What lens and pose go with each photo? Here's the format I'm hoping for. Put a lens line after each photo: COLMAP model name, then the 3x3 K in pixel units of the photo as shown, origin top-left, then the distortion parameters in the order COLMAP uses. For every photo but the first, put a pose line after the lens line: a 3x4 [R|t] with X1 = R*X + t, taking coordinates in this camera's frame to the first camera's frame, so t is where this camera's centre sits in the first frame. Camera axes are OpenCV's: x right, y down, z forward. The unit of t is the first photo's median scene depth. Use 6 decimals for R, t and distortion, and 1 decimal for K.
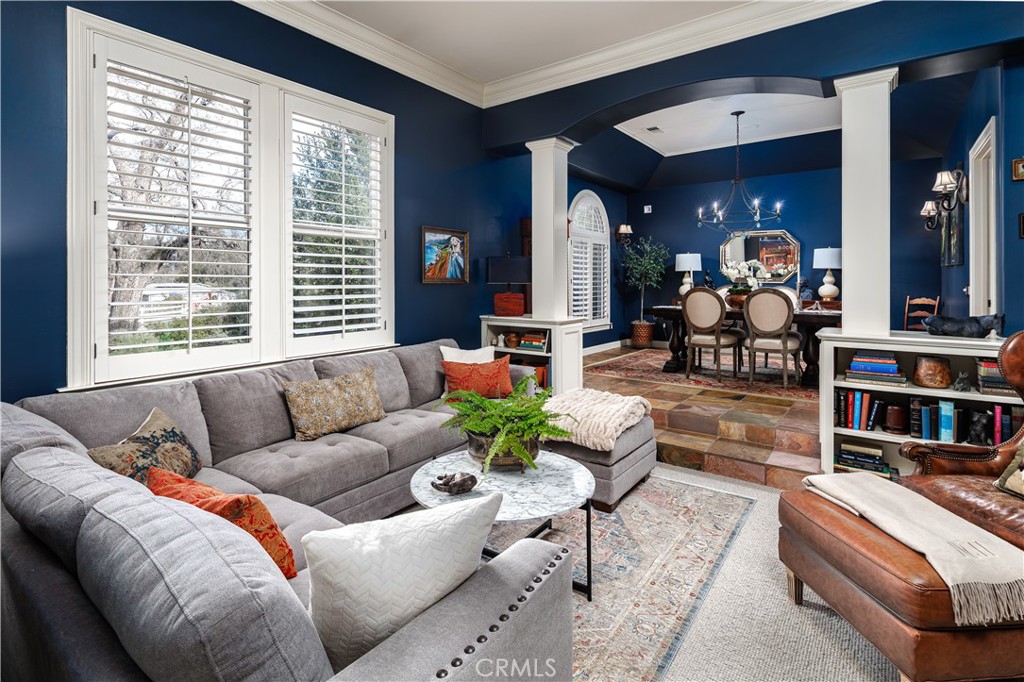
lens RADIAL K [[496.6, 0, 517.0], [0, 496.6, 318.5], [0, 0, 1]] dist [0.000725, -0.000008]
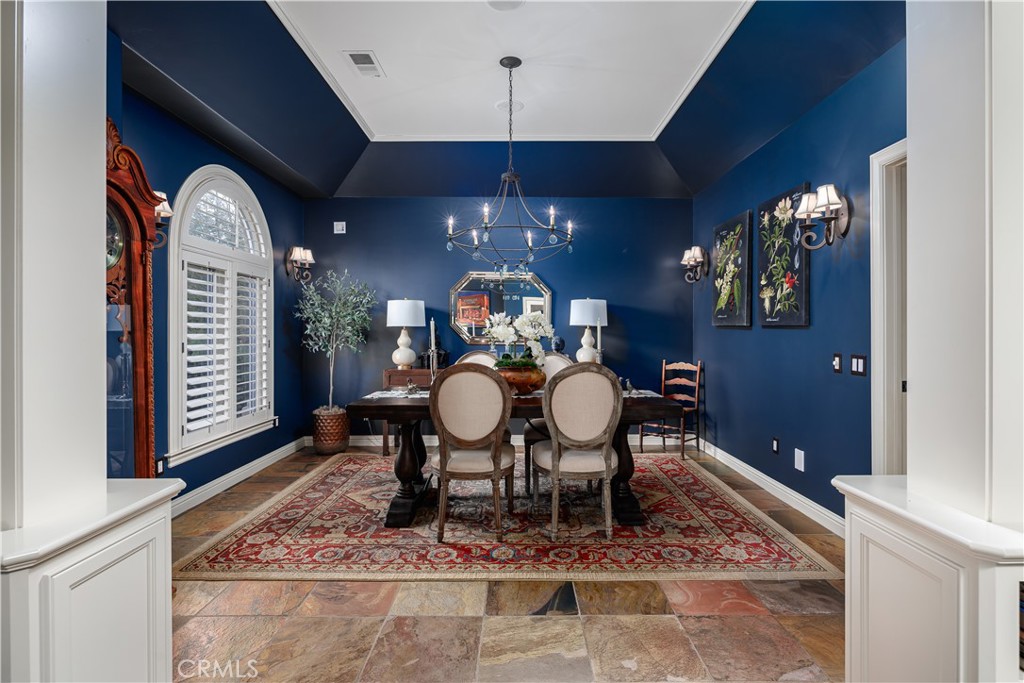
lens RADIAL K [[496.6, 0, 517.0], [0, 496.6, 319.0], [0, 0, 1]] dist [0.000725, -0.000008]
pose [[0.803067, 0.019386, 0.595574, 0.084371], [0.042791, 0.995014, -0.090086, -0.046045], [-0.594351, 0.097831, 0.798233, 0.440291]]
